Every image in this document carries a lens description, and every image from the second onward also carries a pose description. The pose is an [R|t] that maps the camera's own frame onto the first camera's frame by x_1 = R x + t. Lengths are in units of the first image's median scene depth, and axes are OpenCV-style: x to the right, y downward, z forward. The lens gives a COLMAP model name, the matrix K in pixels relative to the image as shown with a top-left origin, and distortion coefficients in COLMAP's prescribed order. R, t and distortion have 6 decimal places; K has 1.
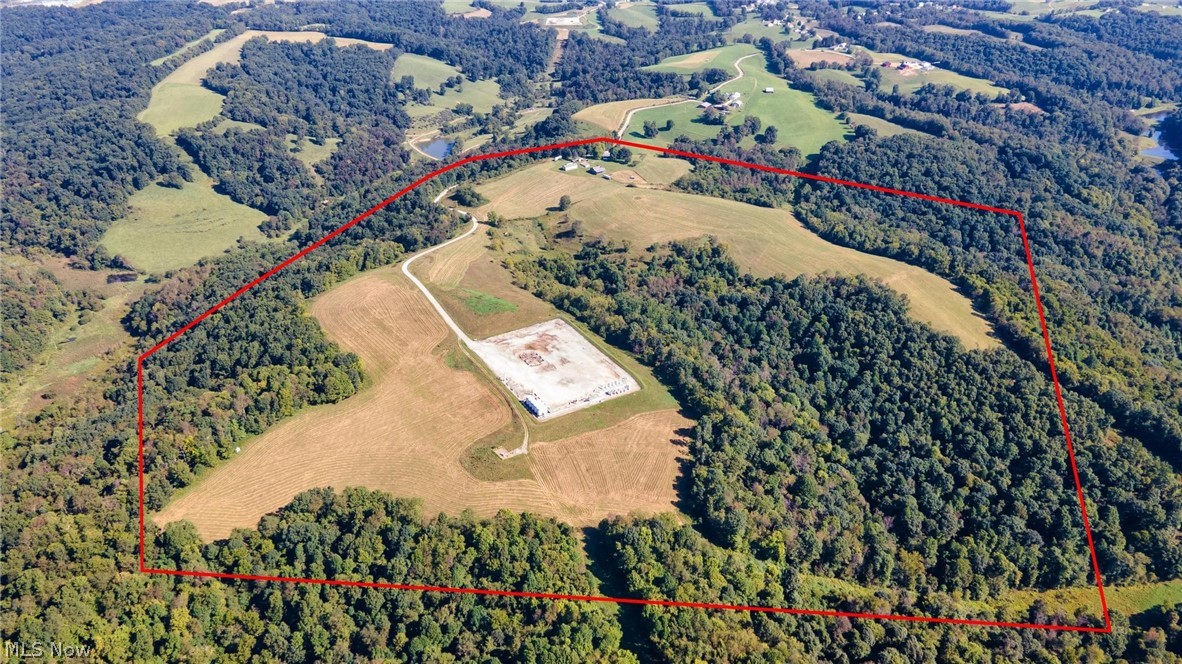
lens RADIAL K [[856.2, 0, 591.0], [0, 856.2, 332.0], [0, 0, 1]] dist [0.024739, 0.037763]
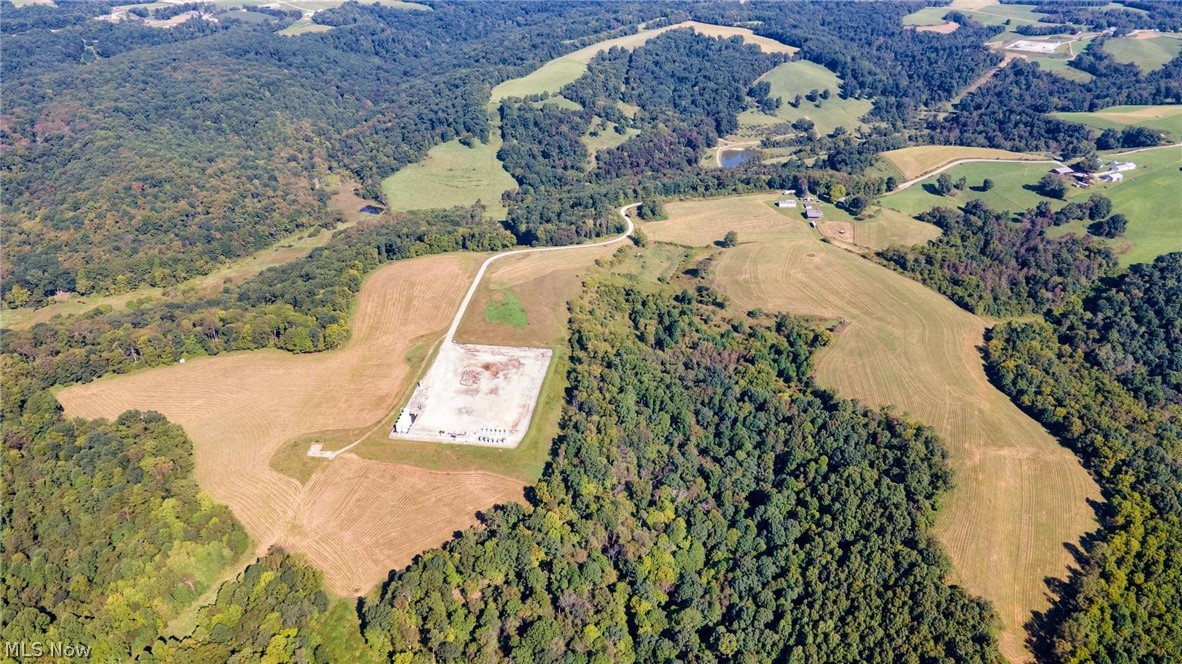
lens RADIAL K [[856.2, 0, 591.0], [0, 856.2, 332.0], [0, 0, 1]] dist [0.024739, 0.037763]
pose [[0.787701, 0.301465, -0.537257, 0.307384], [-0.301702, 0.949123, 0.090229, -0.082525], [0.537124, 0.091018, 0.838578, 0.160762]]
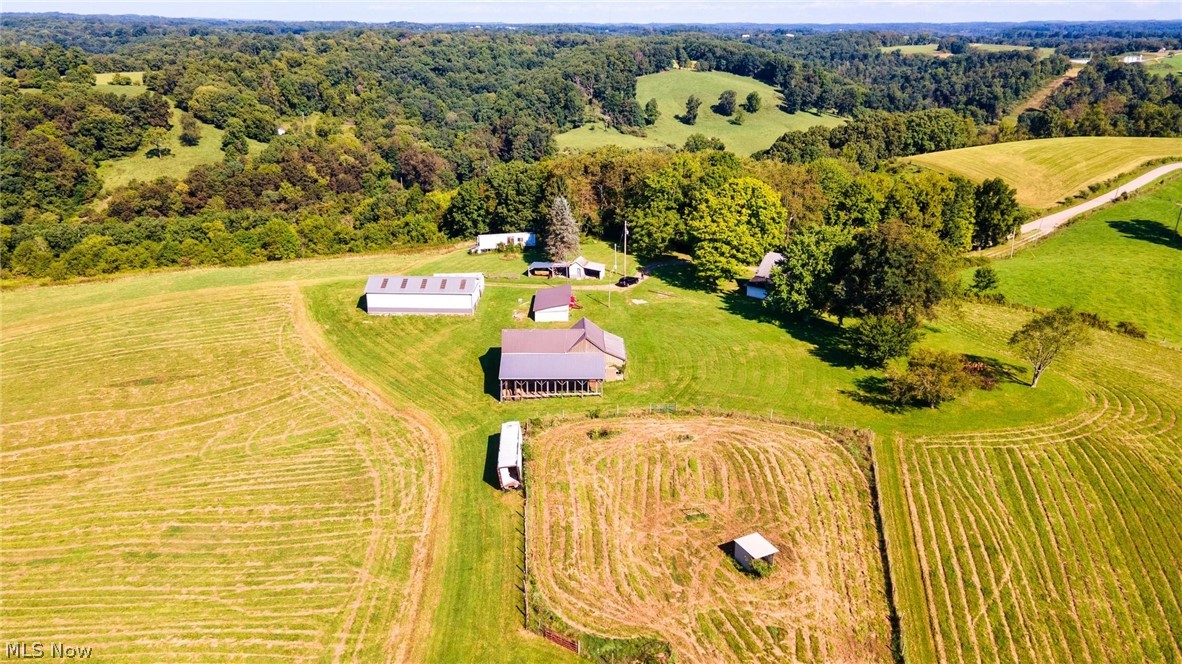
lens RADIAL K [[856.2, 0, 591.0], [0, 856.2, 332.0], [0, 0, 1]] dist [0.024739, 0.037763]
pose [[0.810893, 0.200295, -0.549849, 0.068916], [-0.280901, 0.957501, -0.065469, -0.175135], [0.513368, 0.207541, 0.832694, 0.847485]]
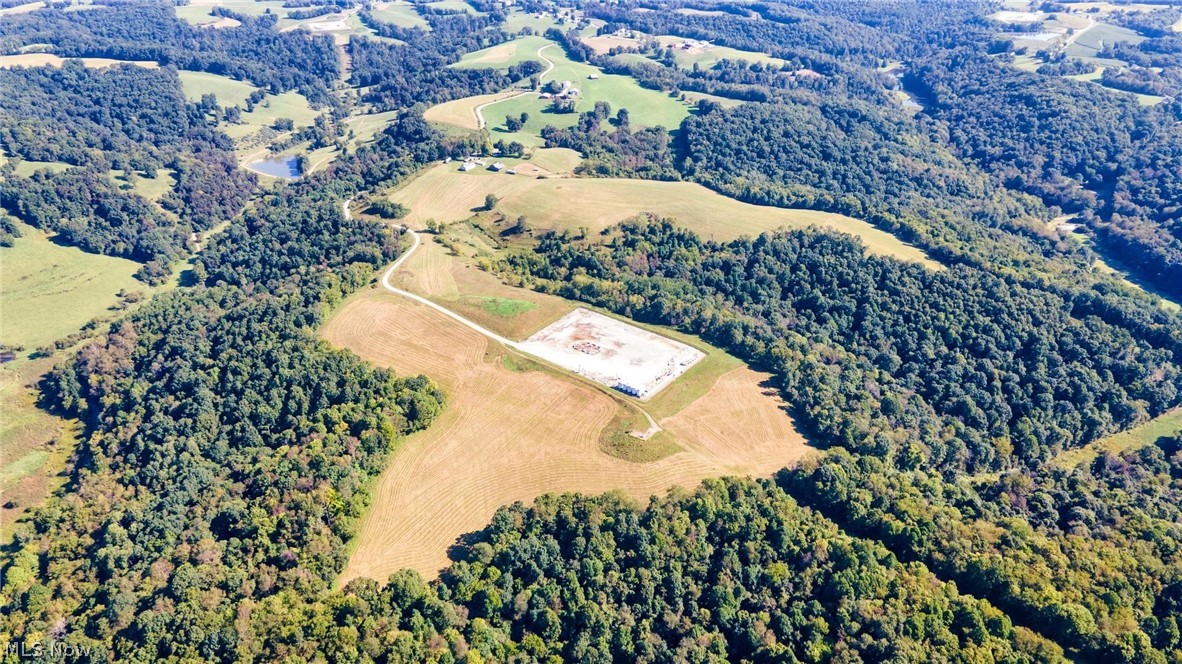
lens RADIAL K [[856.2, 0, 591.0], [0, 856.2, 332.0], [0, 0, 1]] dist [0.024739, 0.037763]
pose [[0.933400, -0.178070, 0.311538, -0.219713], [0.177623, 0.983639, 0.030055, -0.009785], [-0.311793, 0.027283, 0.949758, 0.022864]]
